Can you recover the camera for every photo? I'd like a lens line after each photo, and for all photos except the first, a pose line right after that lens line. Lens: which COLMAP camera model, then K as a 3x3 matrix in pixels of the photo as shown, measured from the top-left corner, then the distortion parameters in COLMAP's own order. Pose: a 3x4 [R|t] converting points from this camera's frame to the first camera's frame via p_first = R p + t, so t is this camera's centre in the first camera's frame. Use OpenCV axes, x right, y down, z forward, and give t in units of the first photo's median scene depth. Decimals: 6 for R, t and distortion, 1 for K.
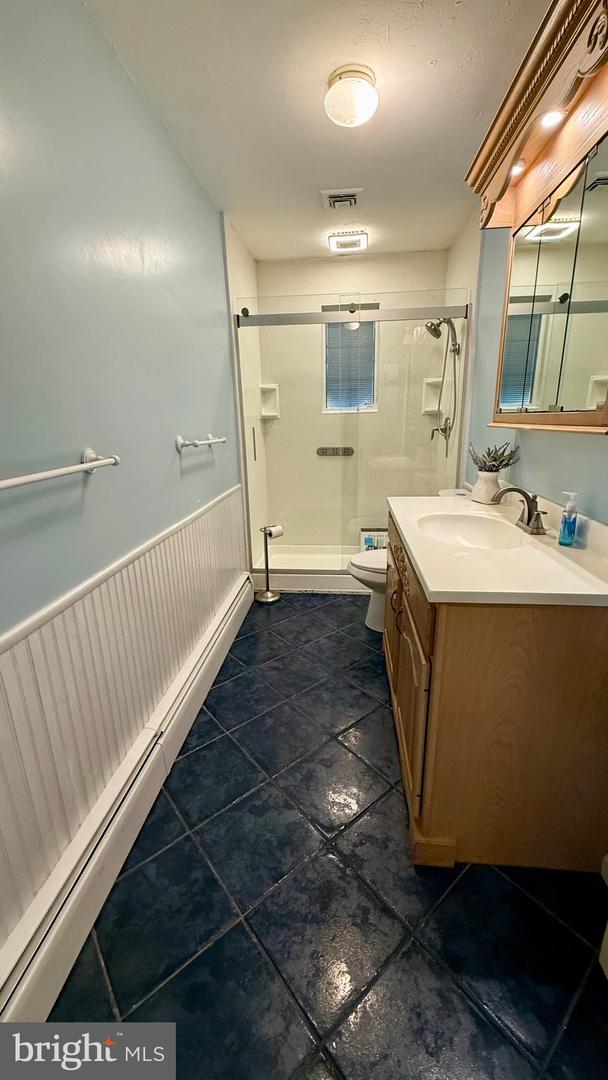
lens RADIAL K [[431.5, 0, 304.1], [0, 431.5, 536.8], [0, 0, 1]] dist [0.000990, 0.000079]
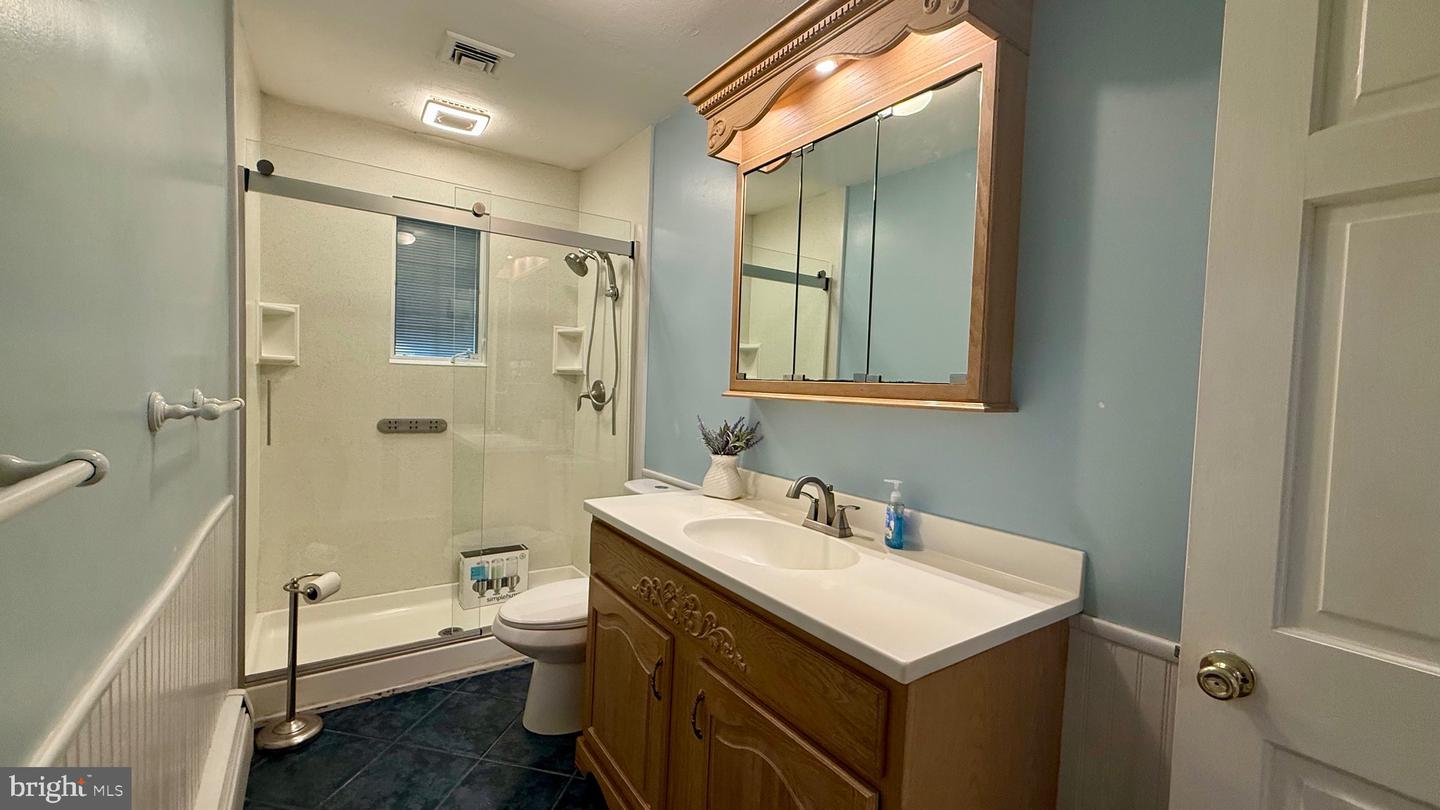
lens RADIAL K [[575.3, 0, 713.8], [0, 575.3, 404.9], [0, 0, 1]] dist [0.000990, 0.000079]
pose [[0.763131, 0.025043, 0.645759, -0.165693], [0.122001, 0.975698, -0.182014, -0.042486], [-0.634624, 0.217683, 0.741530, 0.193399]]
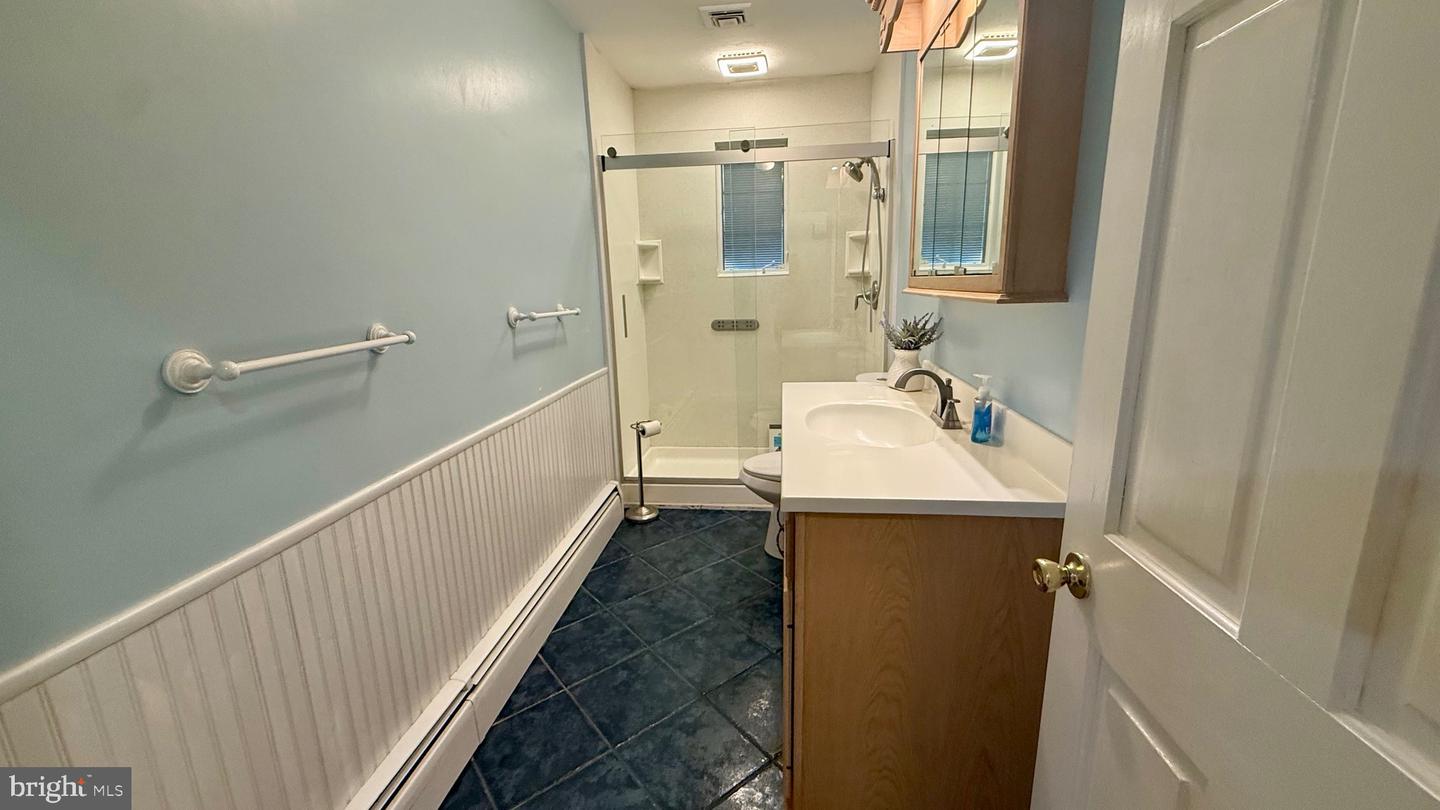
lens RADIAL K [[575.3, 0, 713.8], [0, 575.3, 404.9], [0, 0, 1]] dist [0.000990, 0.000079]
pose [[0.999785, -0.002349, -0.020621, 0.072513], [0.001151, 0.998321, -0.057914, 0.006291], [0.020723, 0.057878, 0.998109, -0.030015]]
